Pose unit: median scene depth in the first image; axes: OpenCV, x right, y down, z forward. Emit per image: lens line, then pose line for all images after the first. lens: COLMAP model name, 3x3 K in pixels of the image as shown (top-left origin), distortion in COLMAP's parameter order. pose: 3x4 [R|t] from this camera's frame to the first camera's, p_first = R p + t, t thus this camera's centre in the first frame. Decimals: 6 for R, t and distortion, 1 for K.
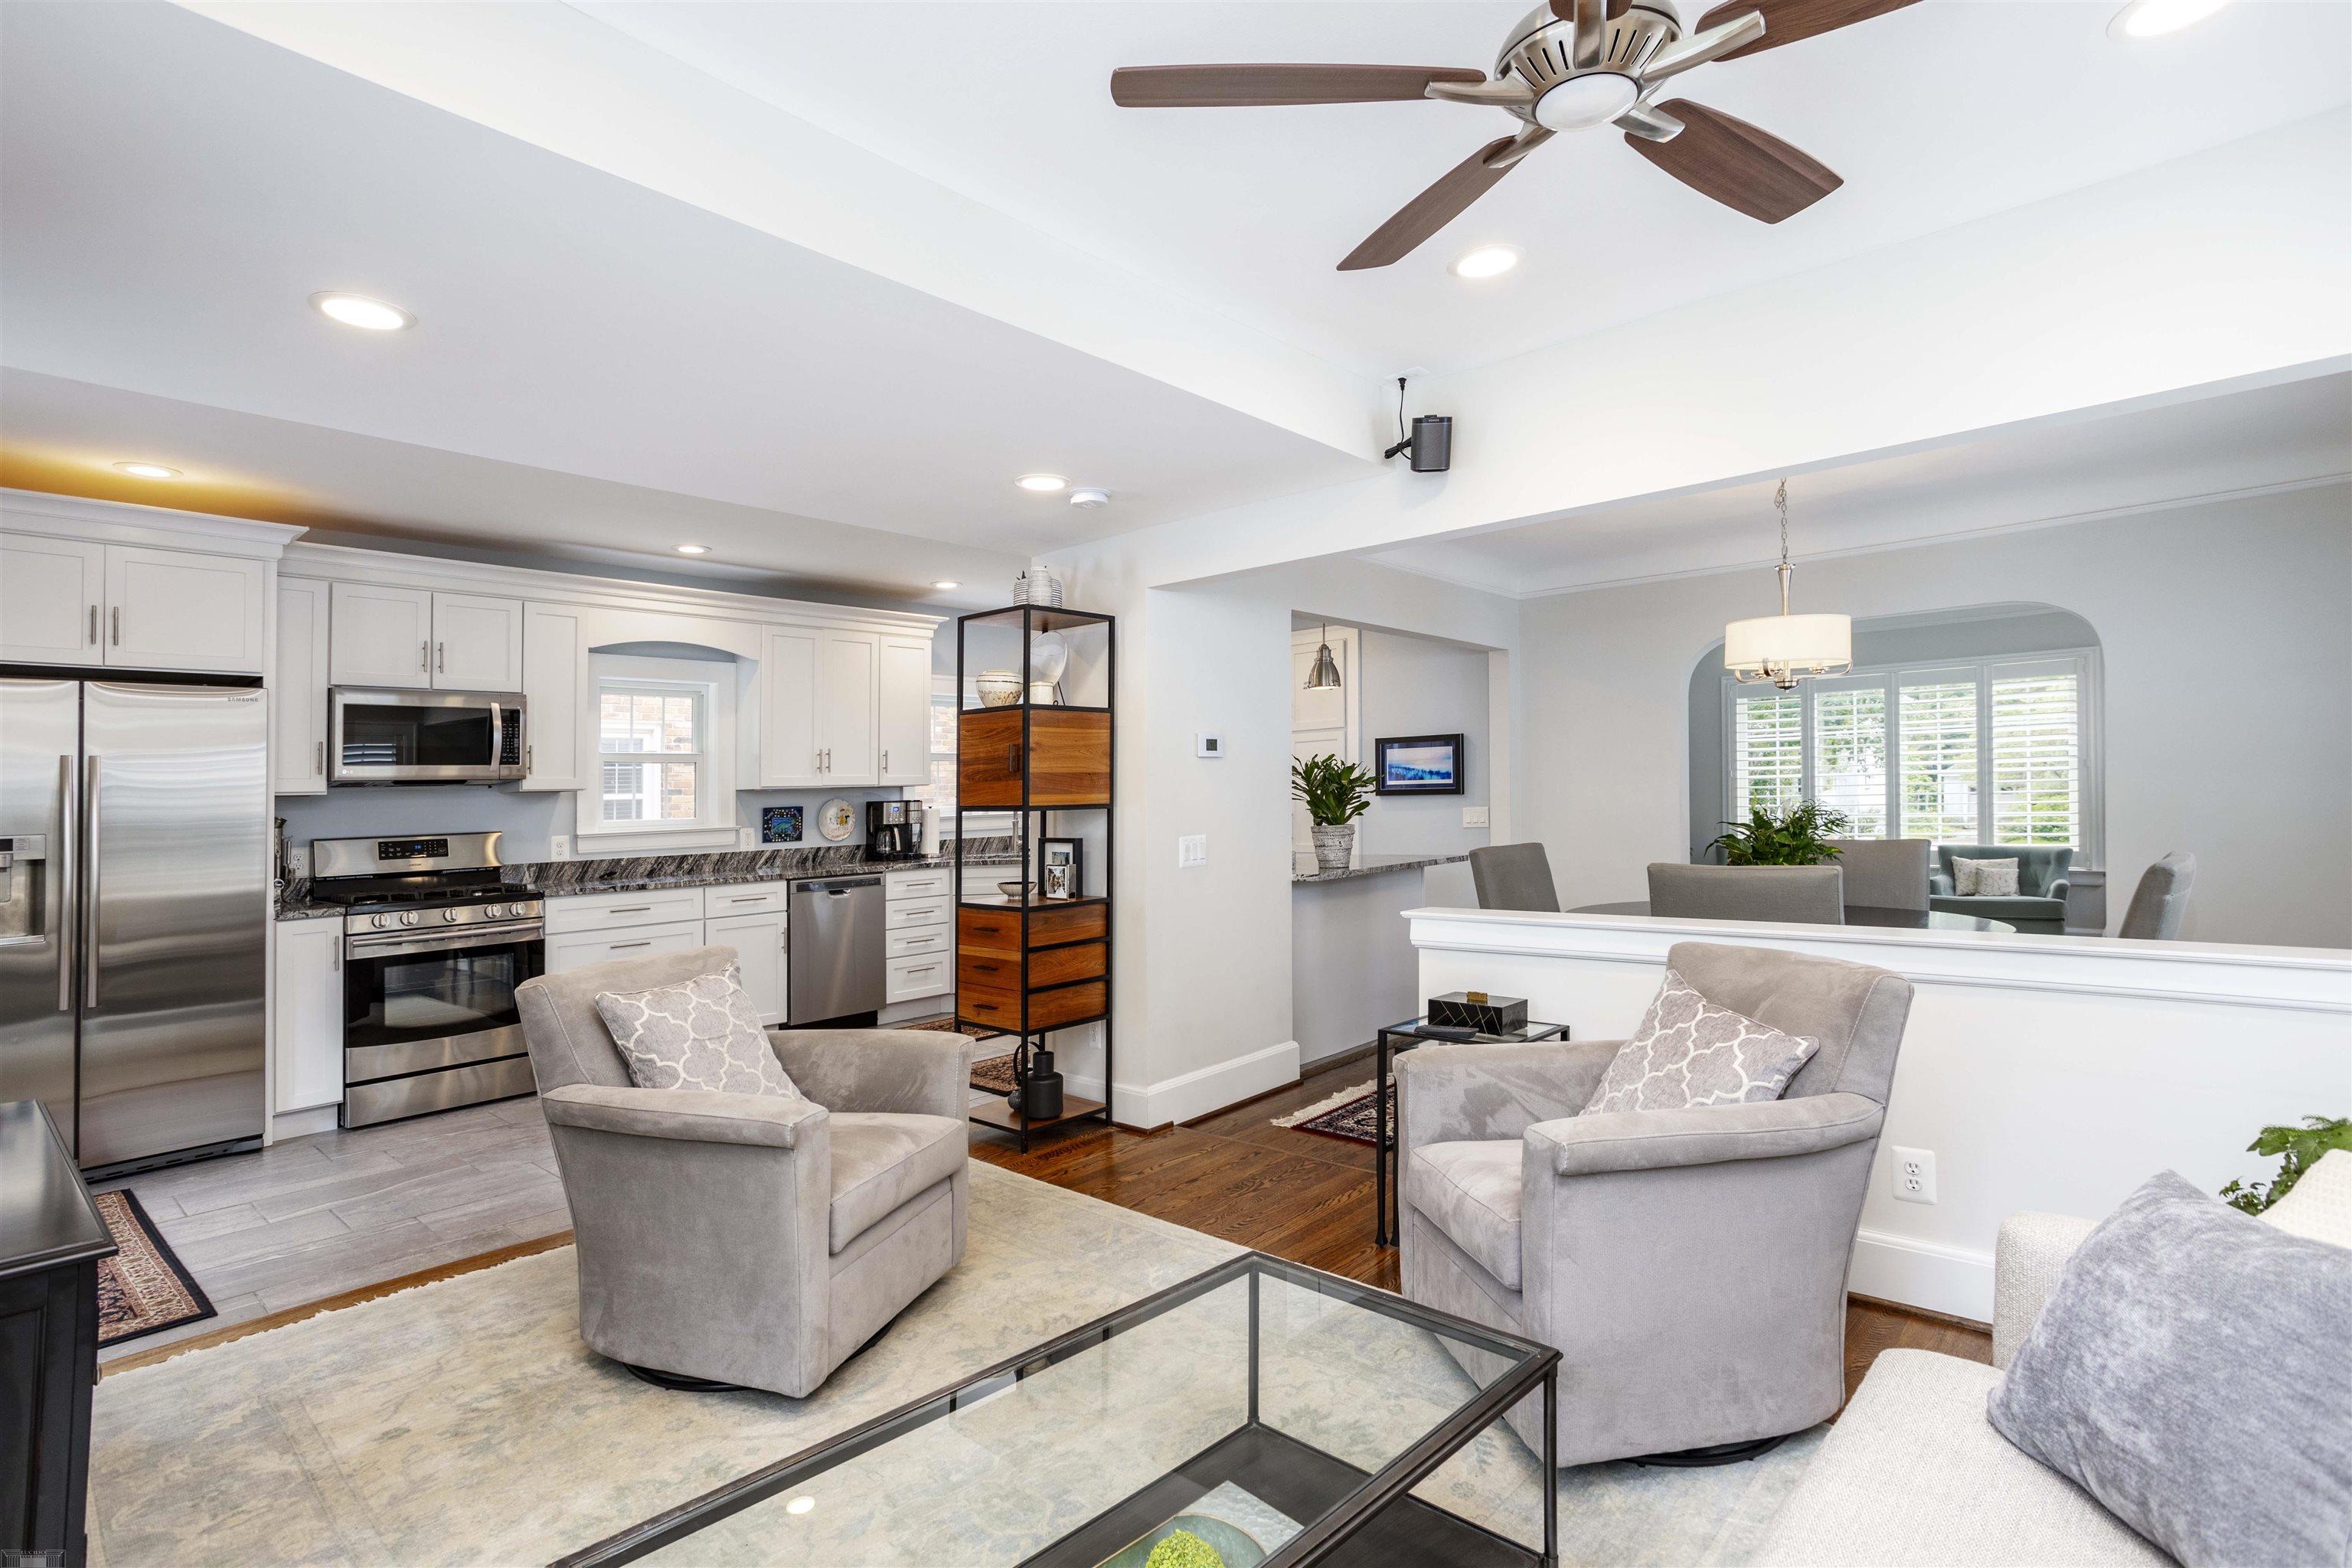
lens RADIAL K [[1135.8, 0, 1176.0], [0, 1135.8, 784.0], [0, 0, 1]] dist [-0.002704, -0.000287]
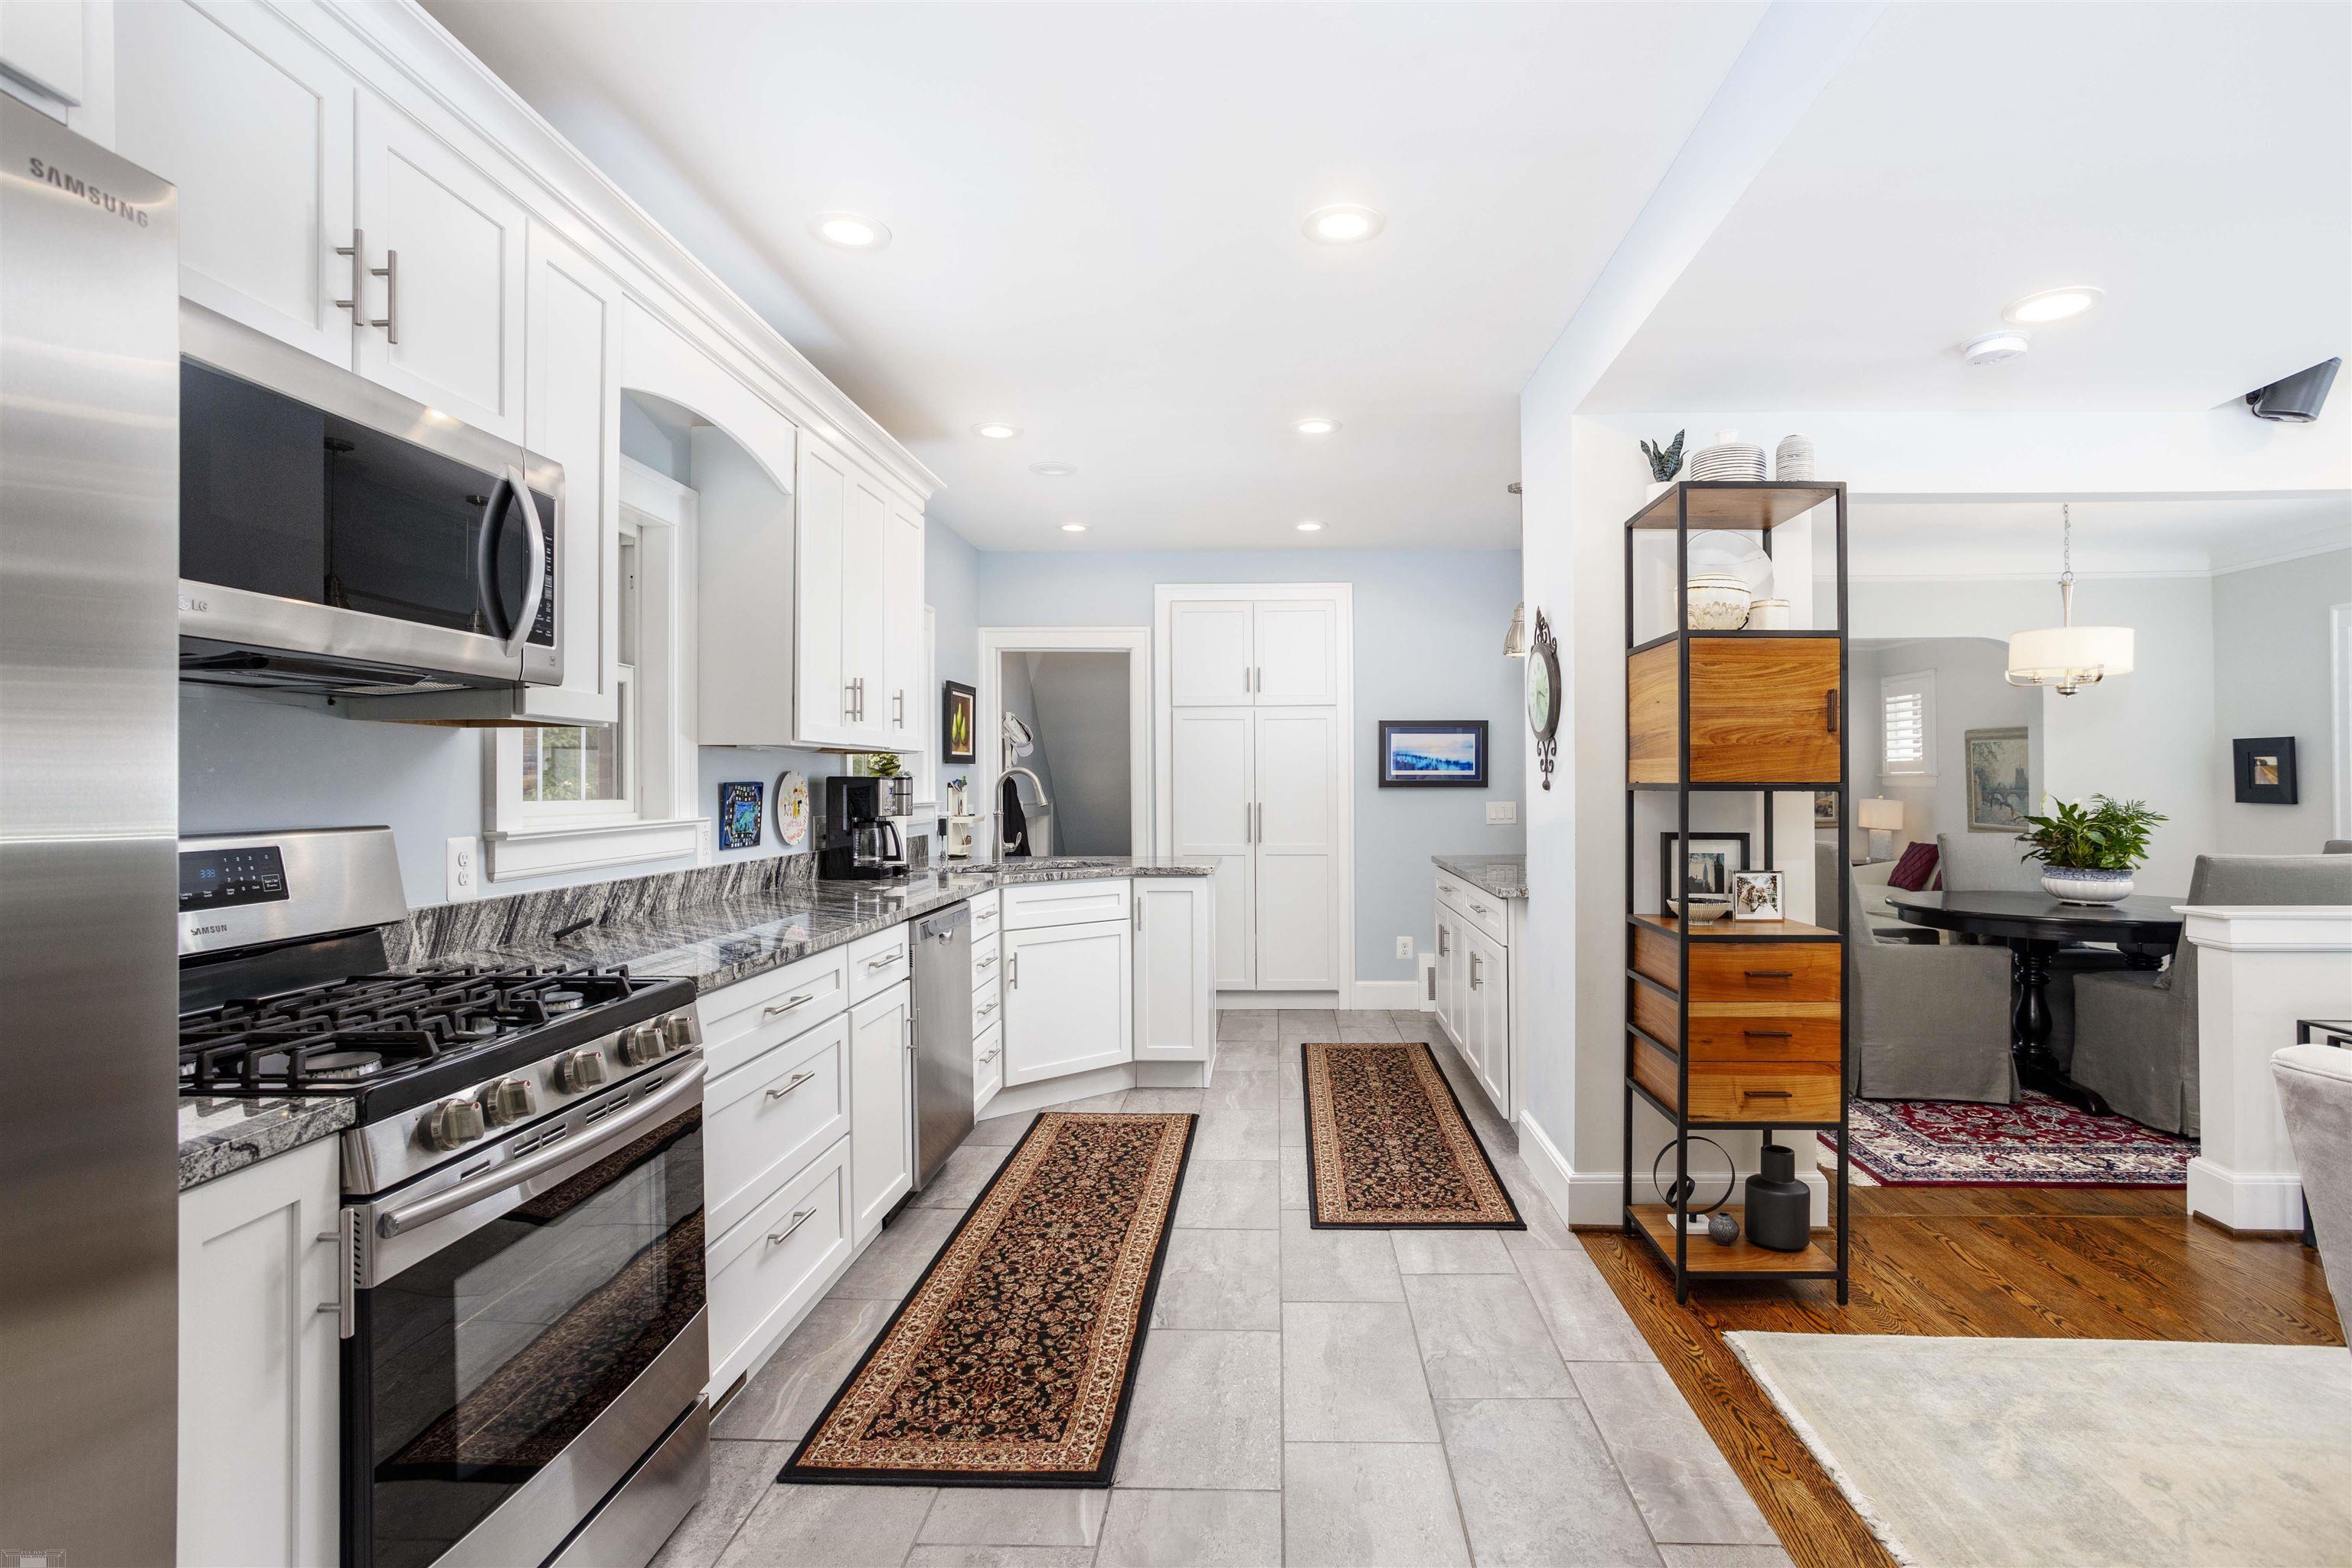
lens RADIAL K [[1135.8, 0, 1176.0], [0, 1135.8, 784.0], [0, 0, 1]] dist [-0.002704, -0.000287]
pose [[0.761137, 0.024666, 0.648122, -0.527829], [-0.020102, 0.999694, -0.014438, 0.024728], [-0.648279, -0.002040, 0.761400, 0.466496]]
